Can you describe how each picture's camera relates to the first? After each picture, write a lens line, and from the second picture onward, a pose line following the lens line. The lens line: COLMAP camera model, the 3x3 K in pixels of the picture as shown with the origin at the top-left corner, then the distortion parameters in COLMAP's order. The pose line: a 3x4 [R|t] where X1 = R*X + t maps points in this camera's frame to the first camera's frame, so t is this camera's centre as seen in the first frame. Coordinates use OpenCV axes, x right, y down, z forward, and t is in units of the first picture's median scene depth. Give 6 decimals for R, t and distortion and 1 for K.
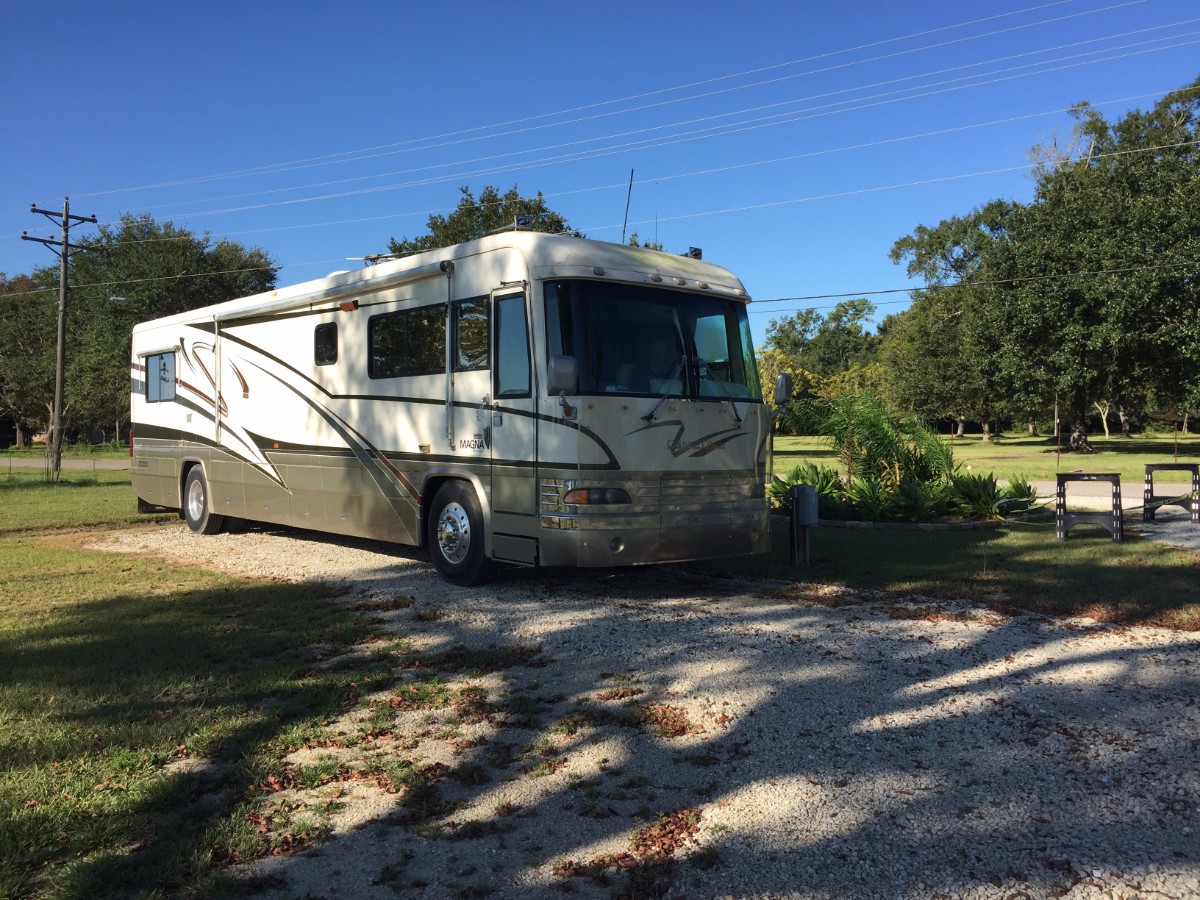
lens RADIAL K [[1038.7, 0, 596.8], [0, 1038.7, 476.6], [0, 0, 1]] dist [0.007097, -0.001492]
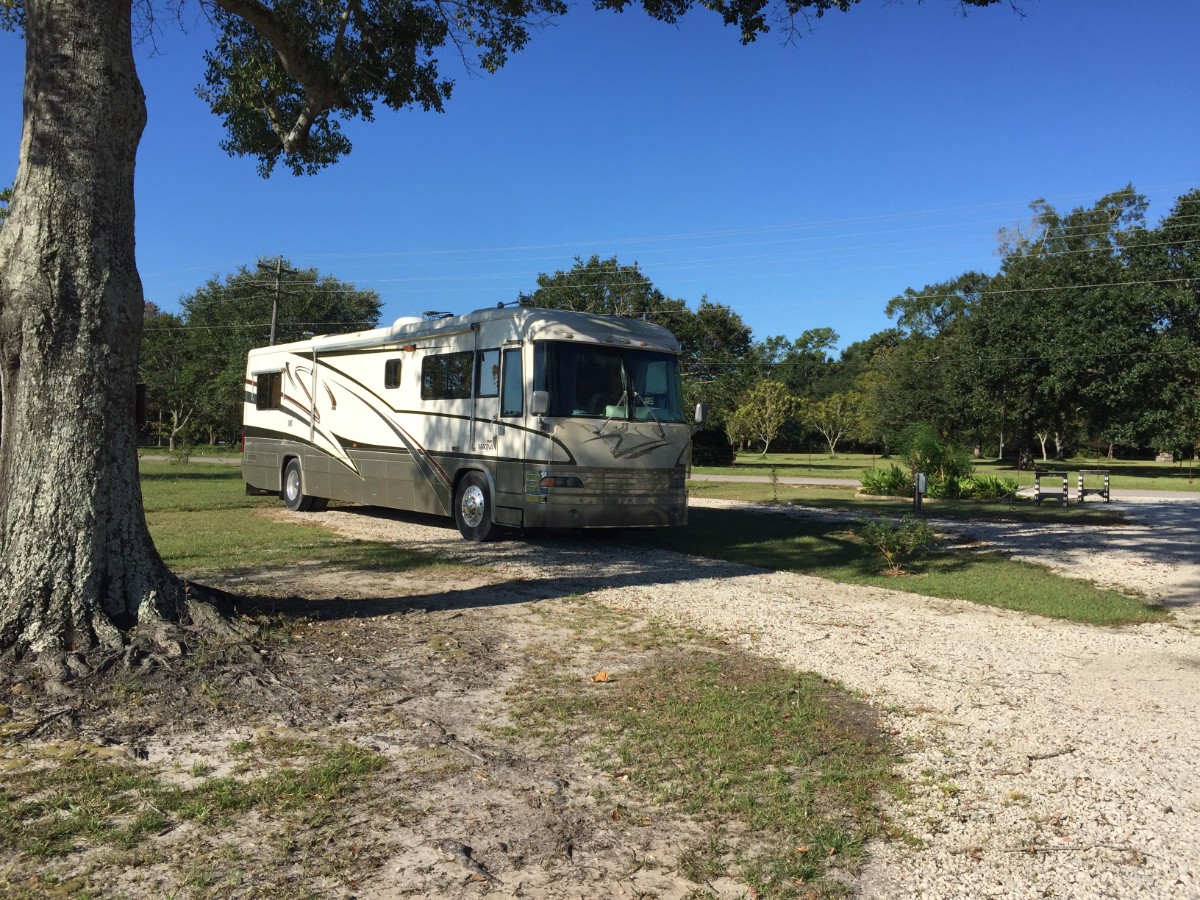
lens RADIAL K [[1030.9, 0, 600.0], [0, 1030.9, 450.0], [0, 0, 1]] dist [0.045804, -0.008048]
pose [[0.997719, 0.029456, -0.060735, 0.113512], [-0.031779, 0.998786, -0.037642, 0.020737], [0.059552, 0.039486, 0.997444, -0.396909]]
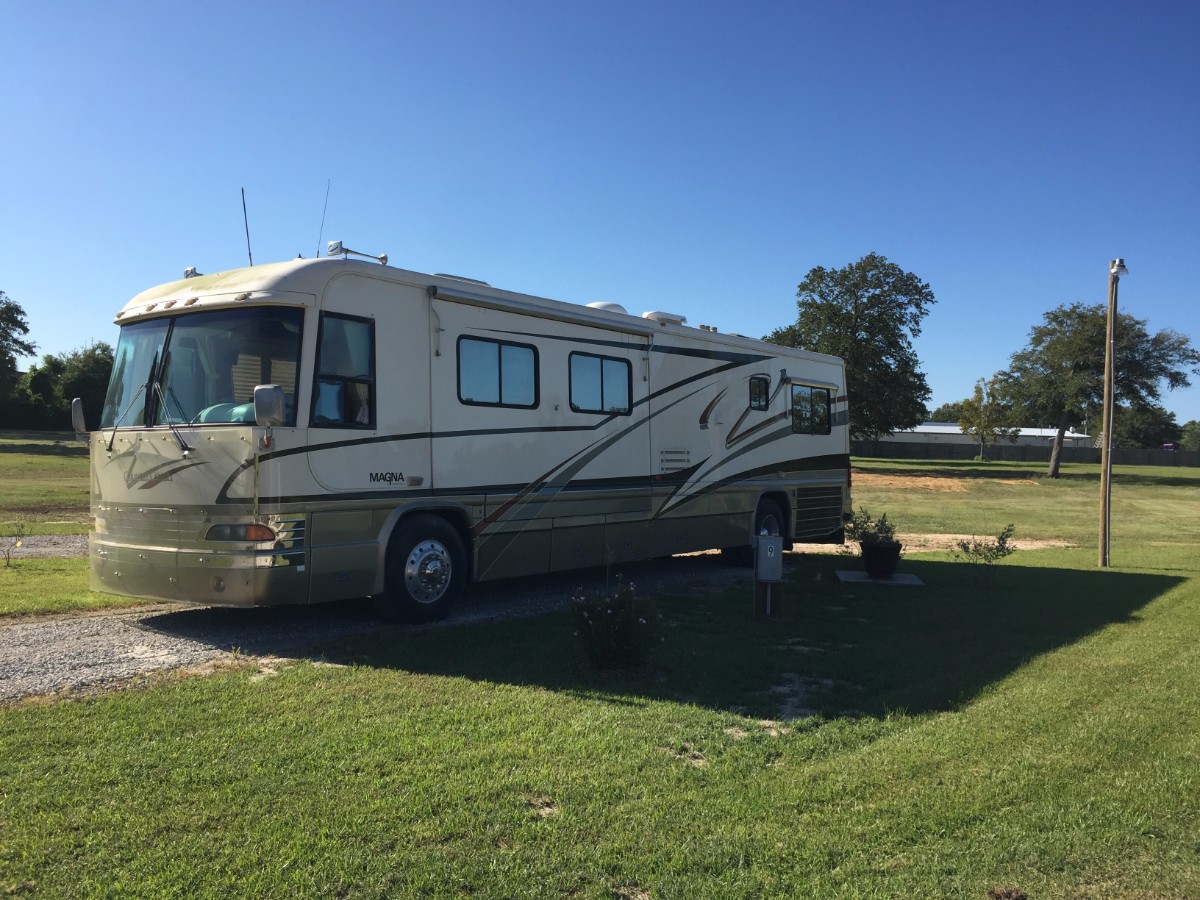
lens RADIAL K [[1030.9, 0, 600.0], [0, 1030.9, 450.0], [0, 0, 1]] dist [0.045804, -0.008048]
pose [[0.242531, -0.019723, -0.969943, 0.898928], [-0.034903, 0.998969, -0.029041, -0.033570], [0.969516, 0.040898, 0.241593, 0.944934]]
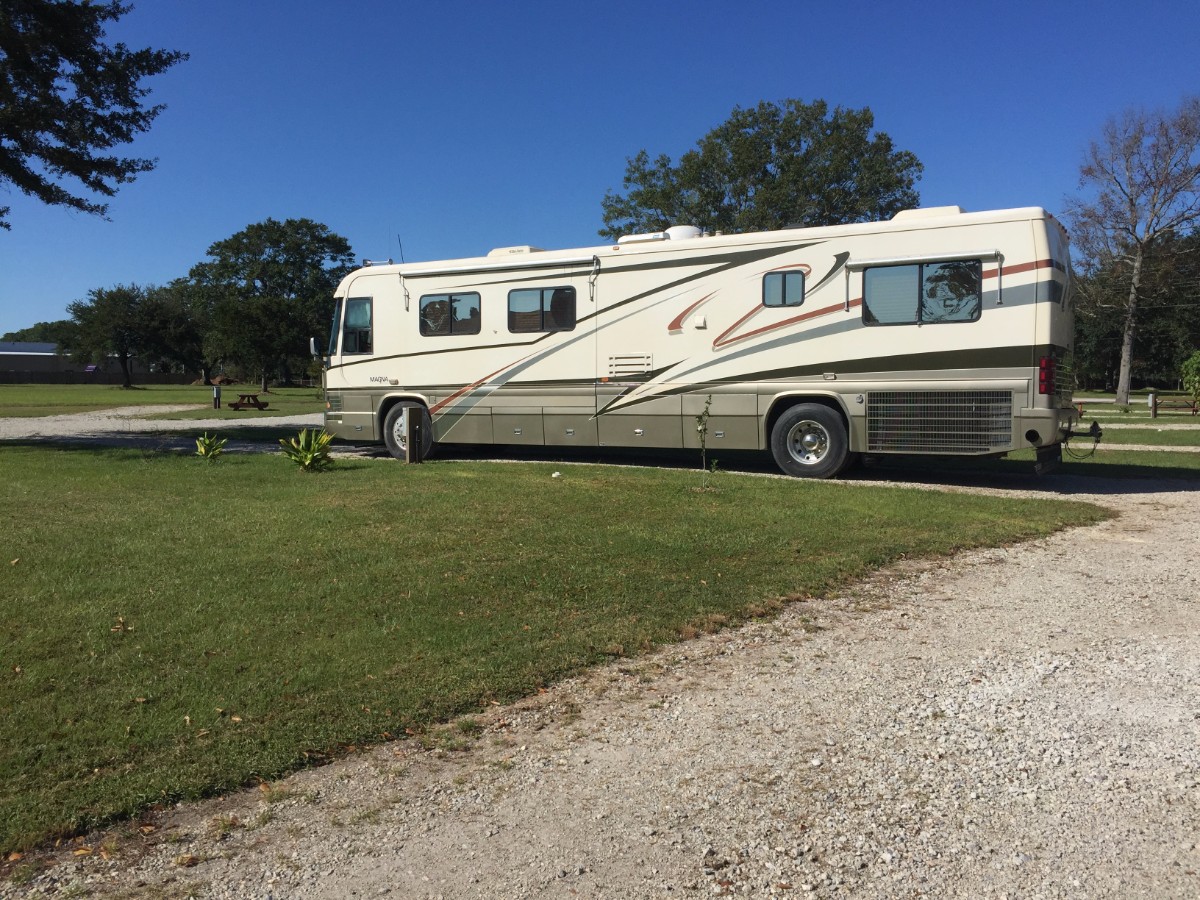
lens RADIAL K [[1006.4, 0, 600.0], [0, 1006.4, 450.0], [0, 0, 1]] dist [0.009158, 0.005988]
pose [[-0.939028, -0.002335, -0.343831, 0.282681], [-0.027319, 0.997322, 0.067837, -0.035754], [0.342752, 0.073094, -0.936578, 2.502306]]
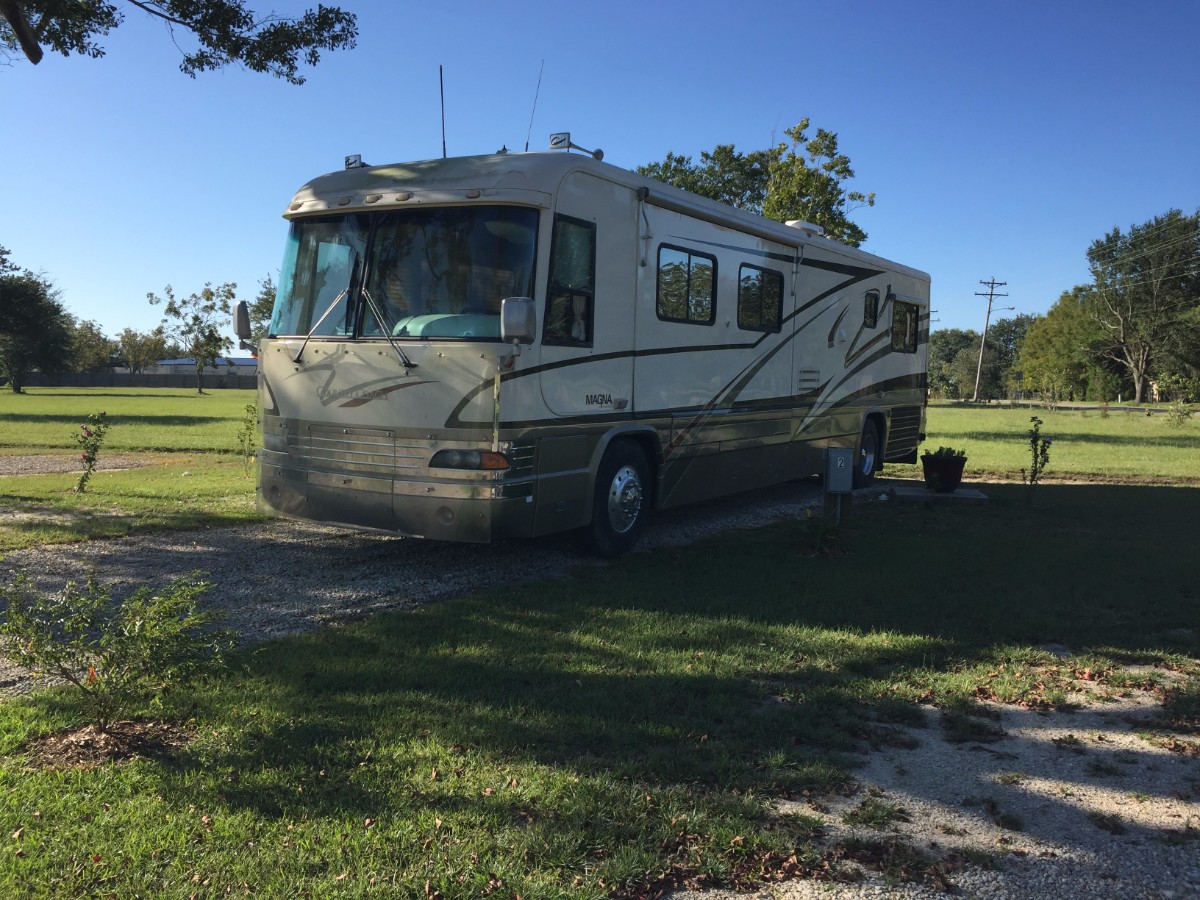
lens RADIAL K [[1030.9, 0, 600.0], [0, 1030.9, 450.0], [0, 0, 1]] dist [0.045804, -0.008048]
pose [[0.317225, 0.079306, -0.945029, 0.775328], [-0.060675, 0.996153, 0.063230, -0.040485], [0.946408, 0.037281, 0.320816, 0.745386]]
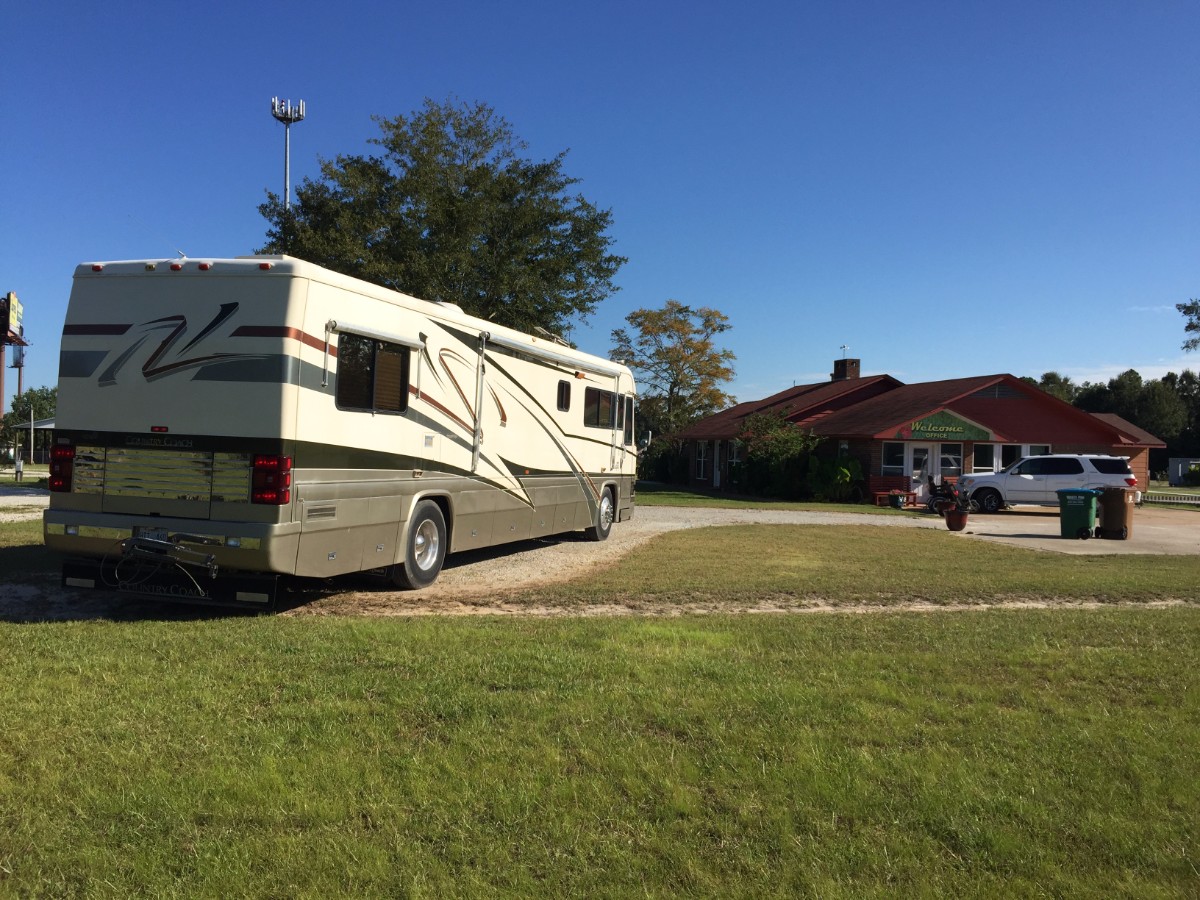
lens RADIAL K [[1030.9, 0, 600.0], [0, 1030.9, 450.0], [0, 0, 1]] dist [0.045804, -0.008048]
pose [[-0.527670, -0.023550, 0.849123, -1.504589], [-0.007122, 0.999703, 0.023301, -0.092506], [-0.849420, 0.006248, -0.527681, 1.752019]]
